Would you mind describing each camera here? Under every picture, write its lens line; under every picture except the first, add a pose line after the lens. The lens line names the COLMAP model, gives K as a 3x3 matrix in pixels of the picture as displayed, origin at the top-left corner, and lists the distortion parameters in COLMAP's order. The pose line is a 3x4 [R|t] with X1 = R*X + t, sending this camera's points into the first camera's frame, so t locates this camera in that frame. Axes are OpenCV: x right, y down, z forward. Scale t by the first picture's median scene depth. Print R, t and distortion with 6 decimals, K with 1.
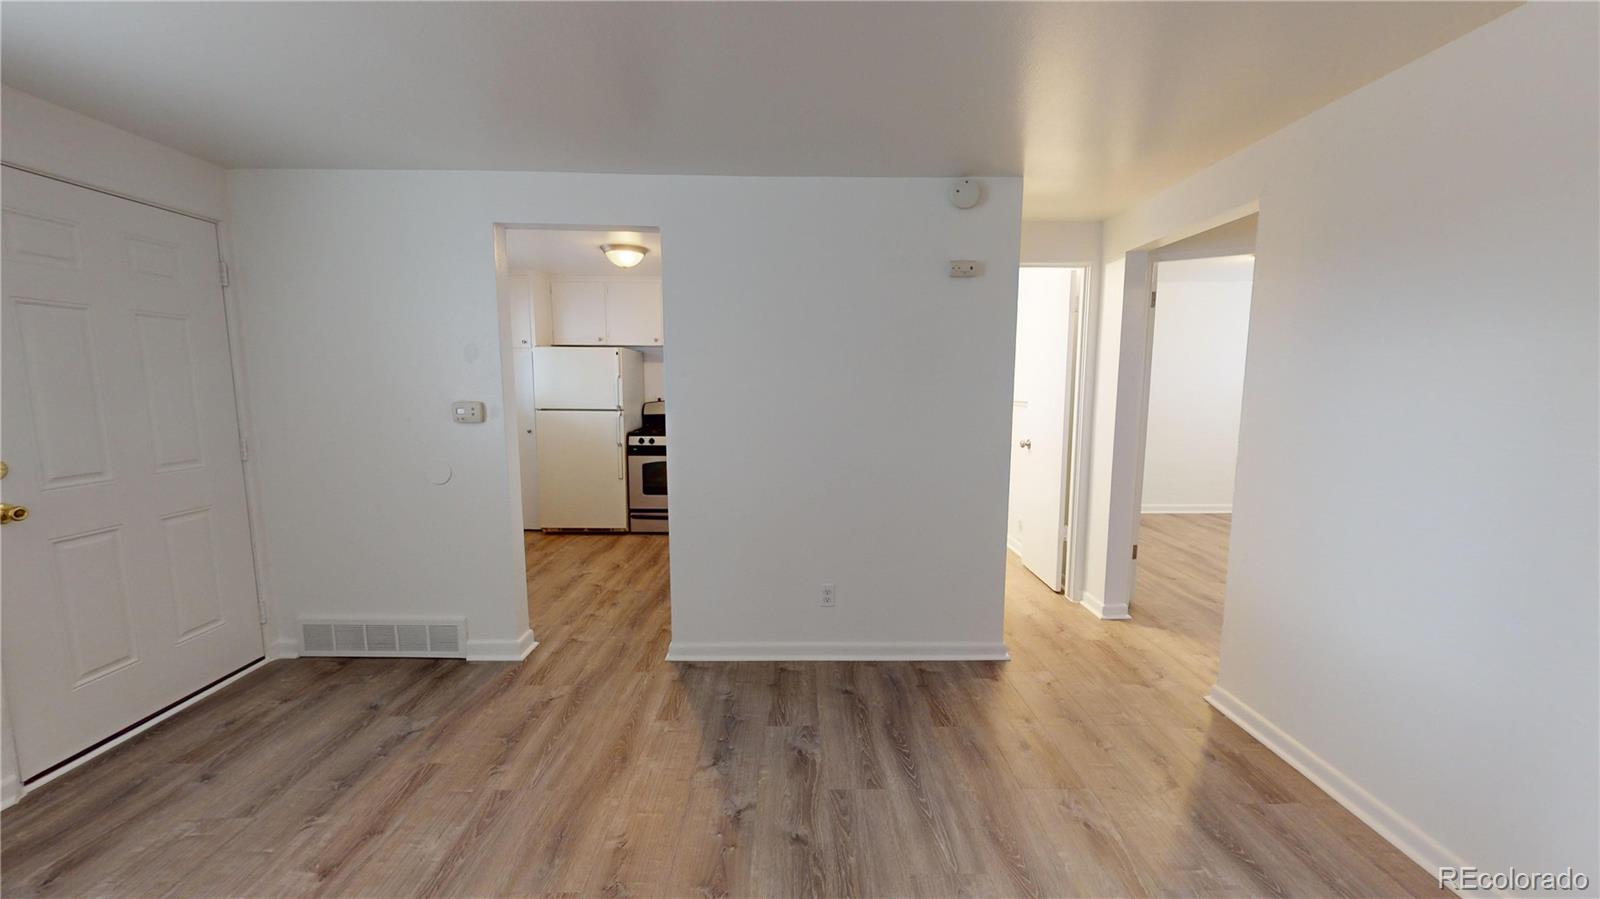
lens RADIAL K [[589.2, 0, 804.3], [0, 589.2, 450.9], [0, 0, 1]] dist [0.000671, -0.000327]
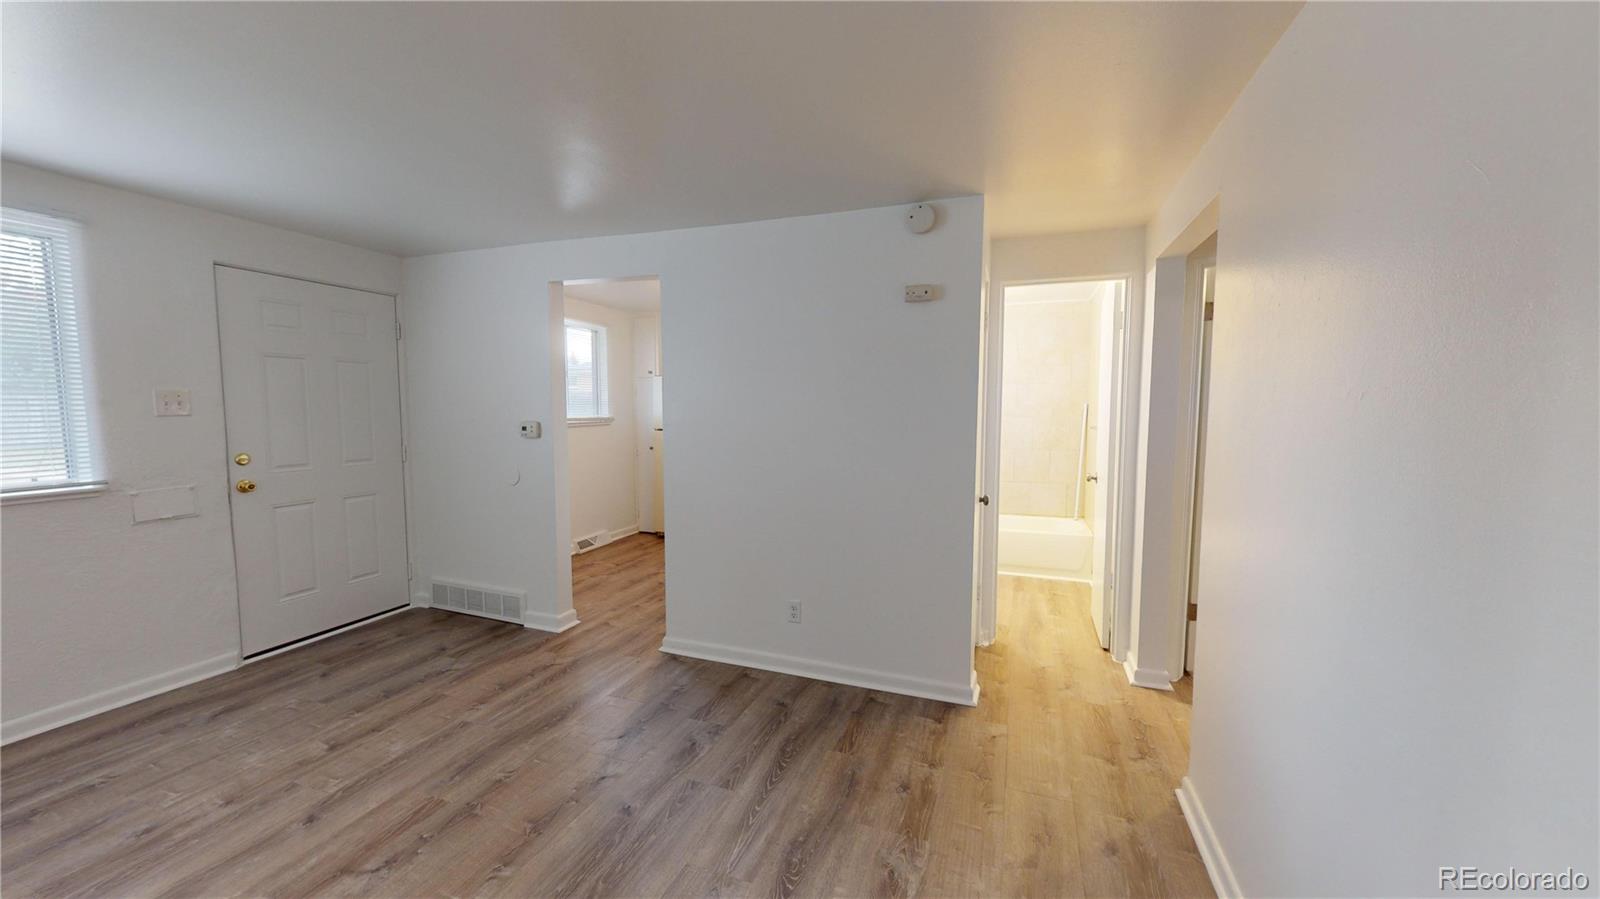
lens RADIAL K [[589.2, 0, 812.3], [0, 589.2, 452.4], [0, 0, 1]] dist [0.000671, -0.000327]
pose [[0.934238, 0.030131, -0.355375, 0.463195], [-0.045565, 0.998343, -0.035141, 0.000349], [0.353727, 0.049022, 0.934063, 0.027198]]
